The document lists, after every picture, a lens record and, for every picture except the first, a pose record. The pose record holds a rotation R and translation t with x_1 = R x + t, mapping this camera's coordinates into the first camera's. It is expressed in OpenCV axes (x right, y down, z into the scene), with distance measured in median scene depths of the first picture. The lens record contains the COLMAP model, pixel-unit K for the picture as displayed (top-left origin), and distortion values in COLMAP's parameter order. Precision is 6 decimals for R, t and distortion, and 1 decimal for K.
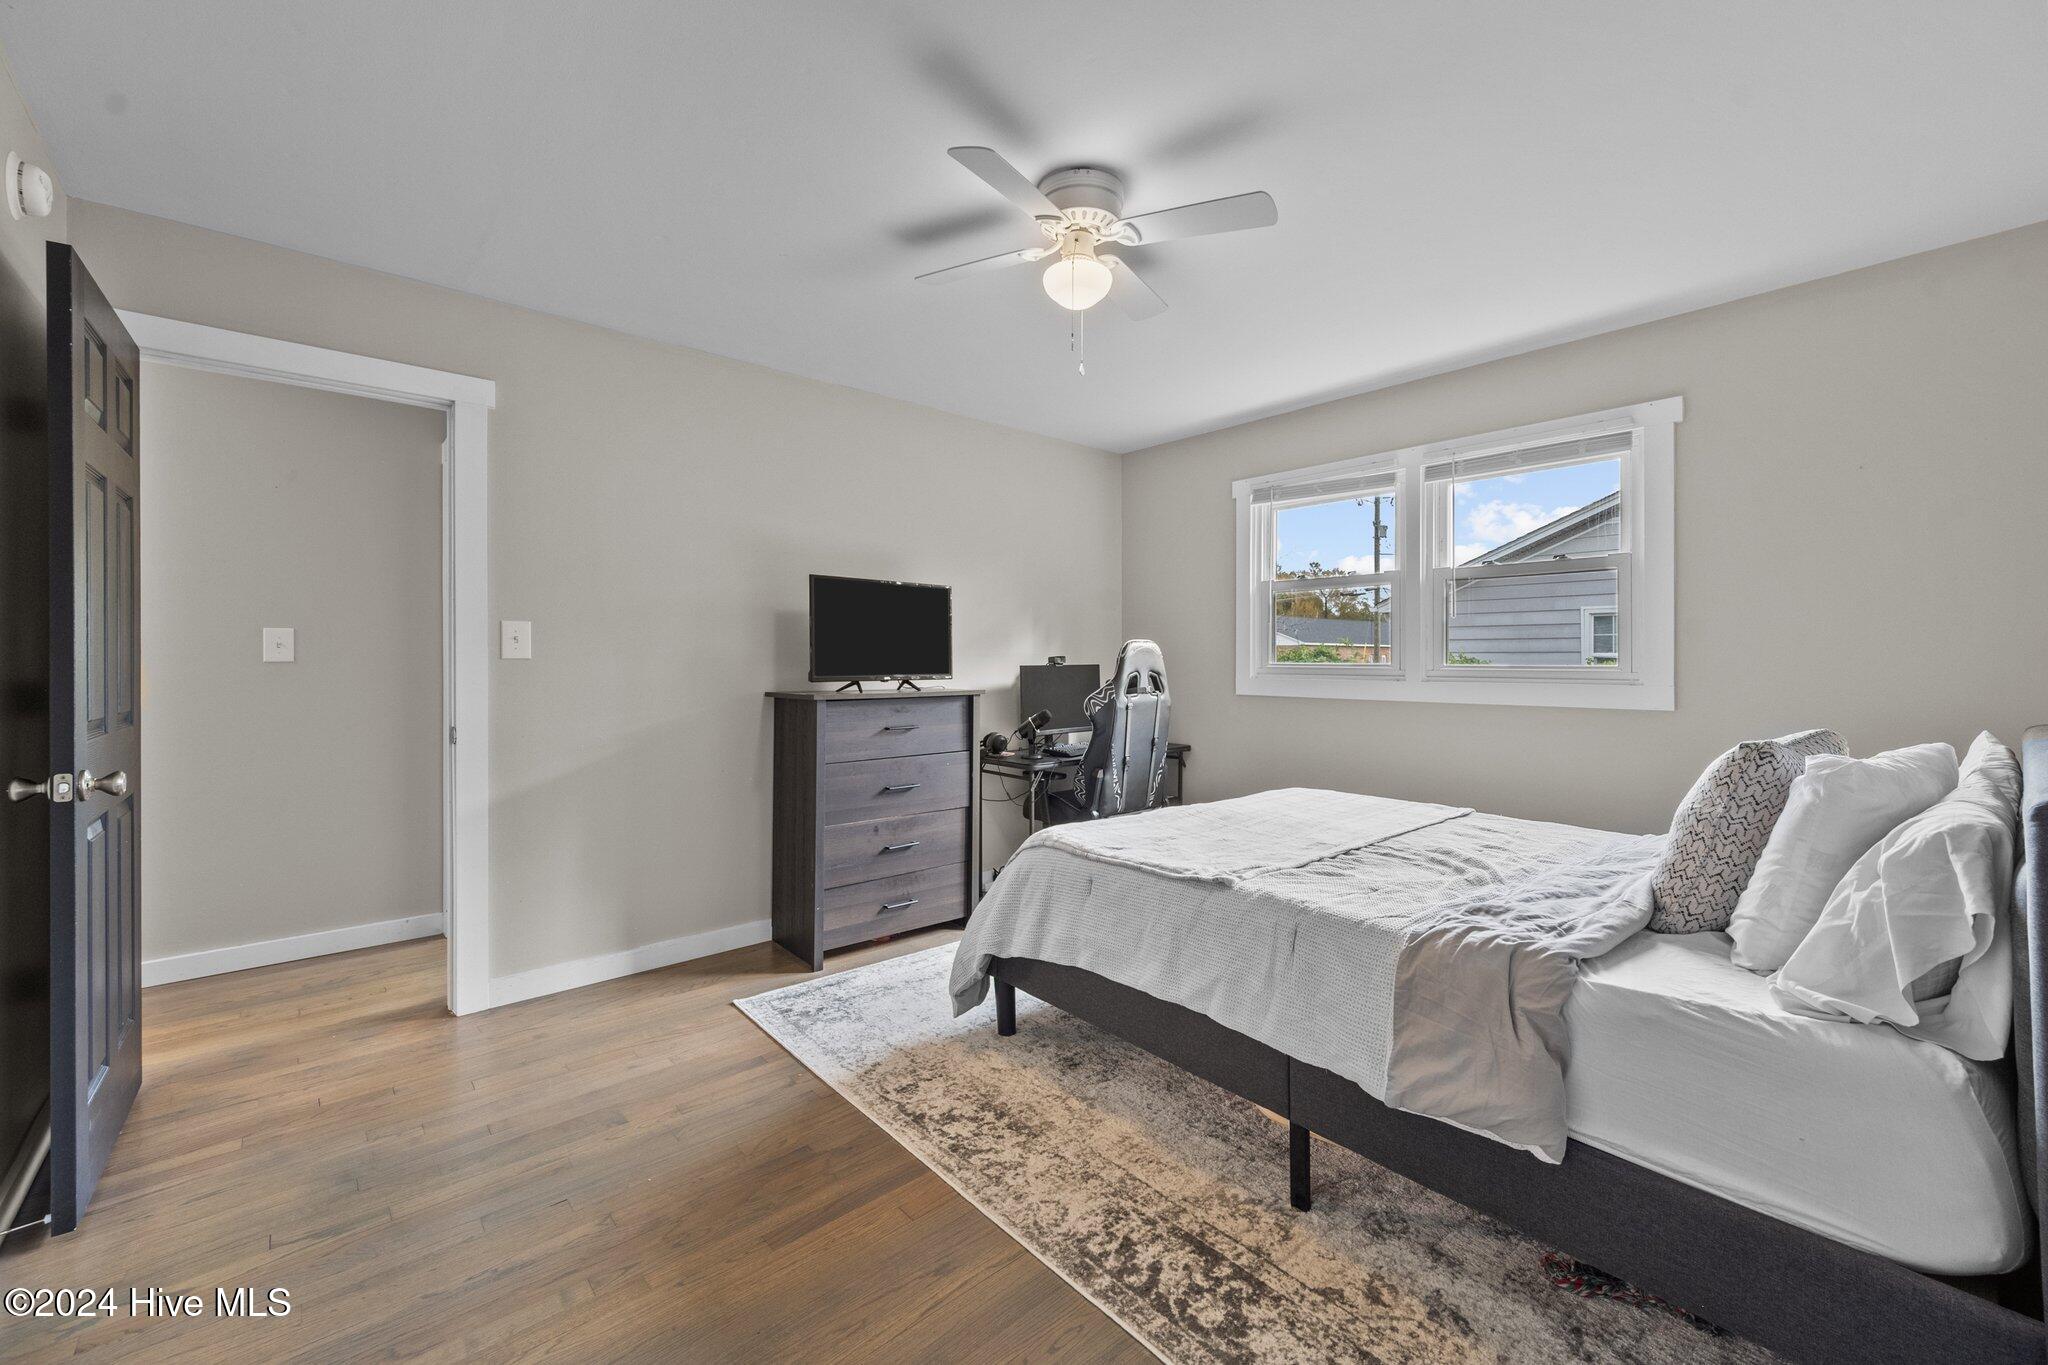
lens RADIAL K [[804.6, 0, 1021.9], [0, 804.6, 660.7], [0, 0, 1]] dist [0.000738, -0.000025]
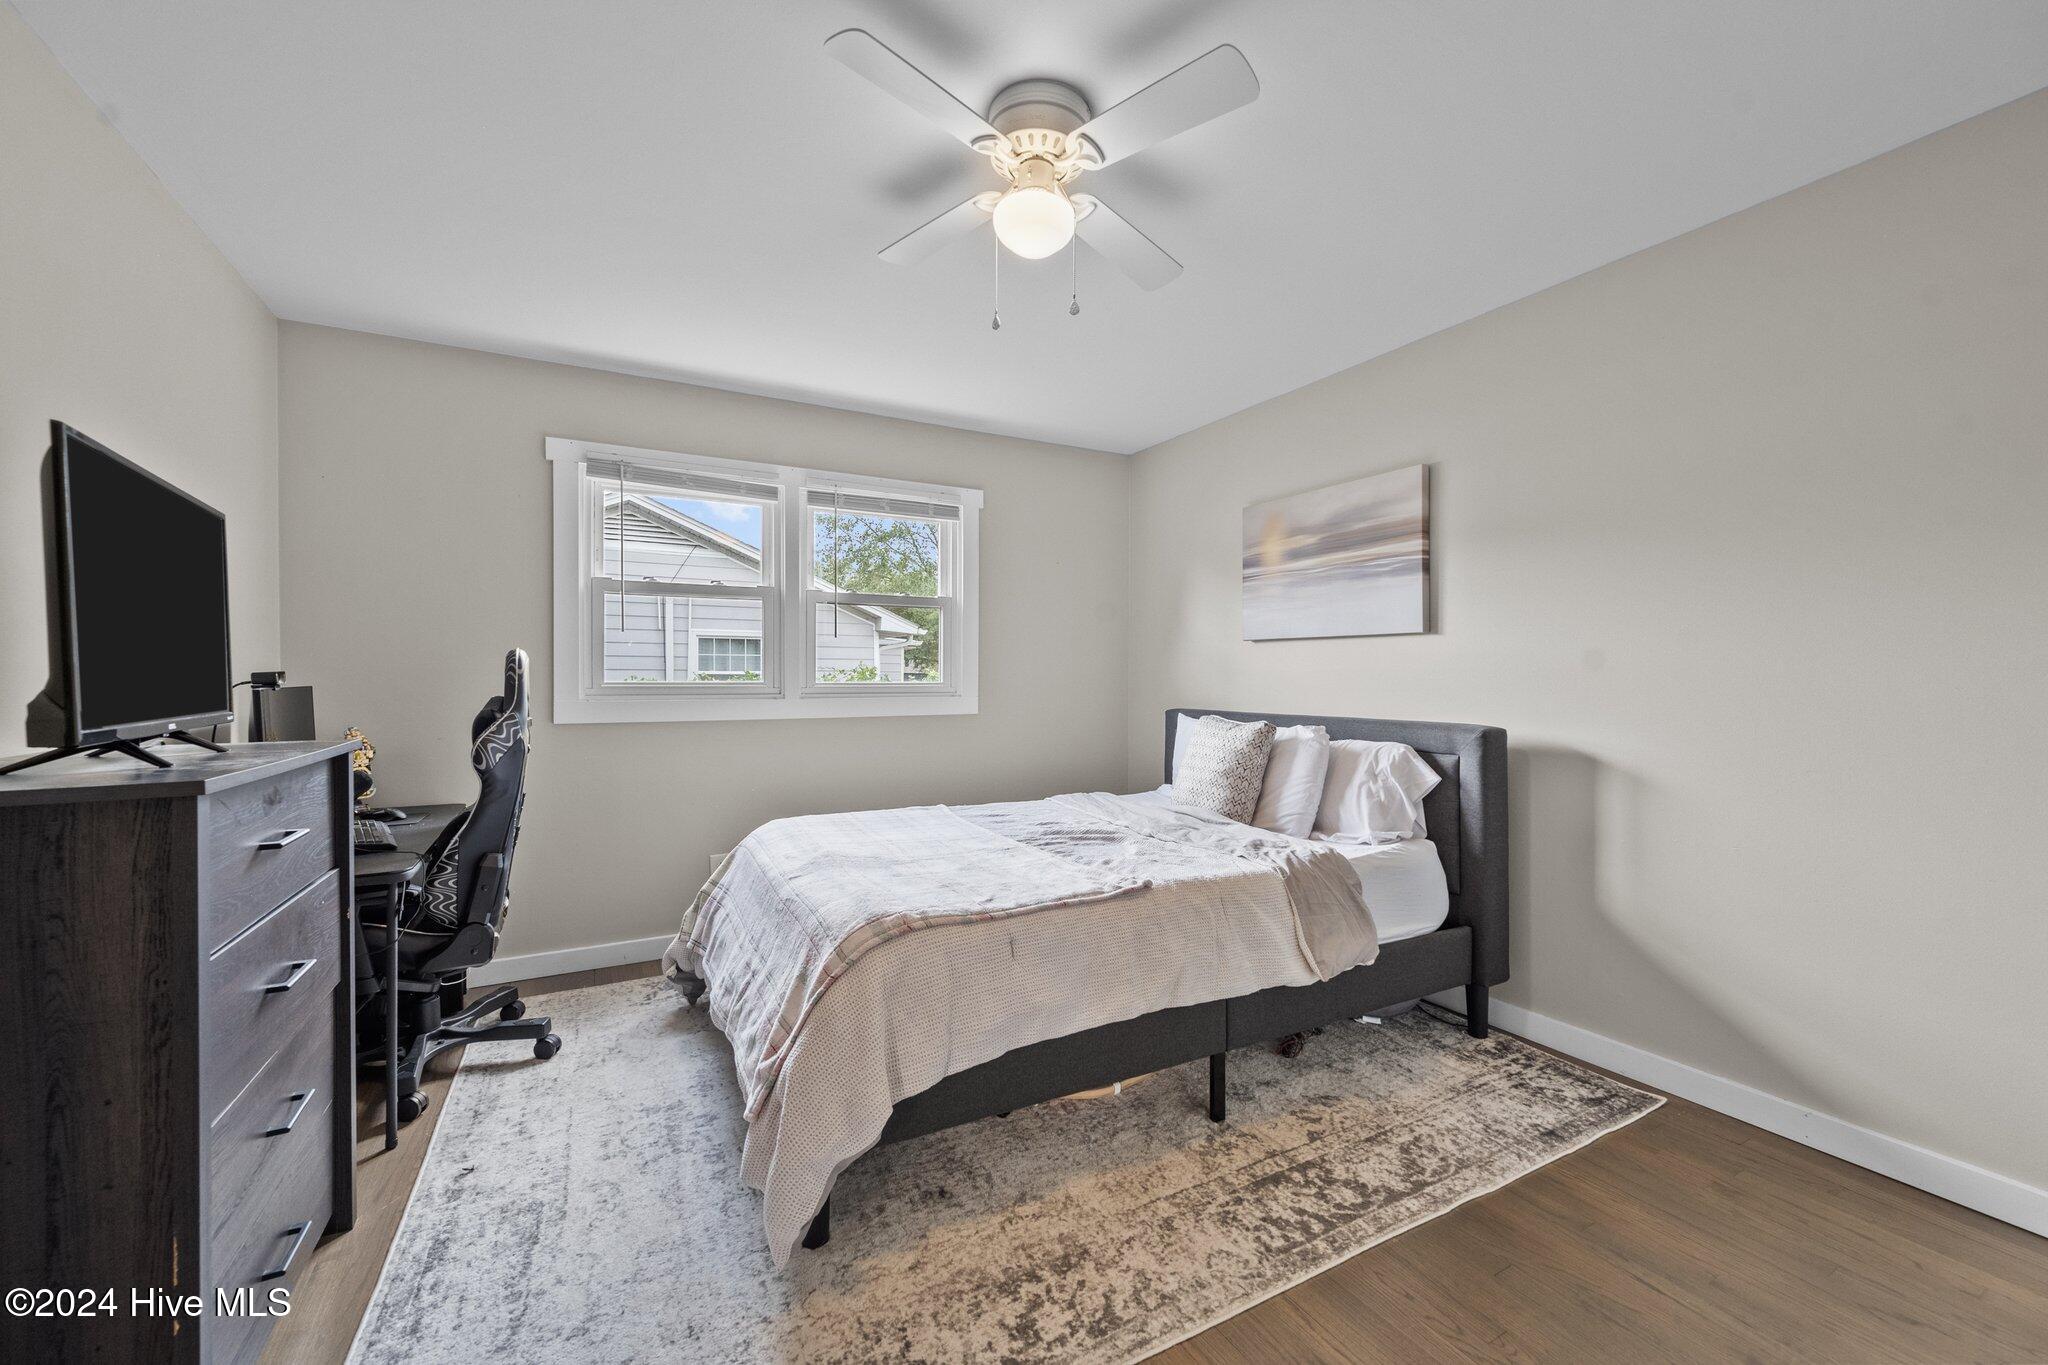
lens RADIAL K [[815.4, 0, 1027.5], [0, 815.4, 676.6], [0, 0, 1]] dist [-0.000114, -0.000079]
pose [[0.218939, -0.000728, 0.975738, -0.831223], [-0.002652, 0.999996, 0.001341, -0.006158], [-0.975735, -0.002881, 0.218936, 0.889779]]
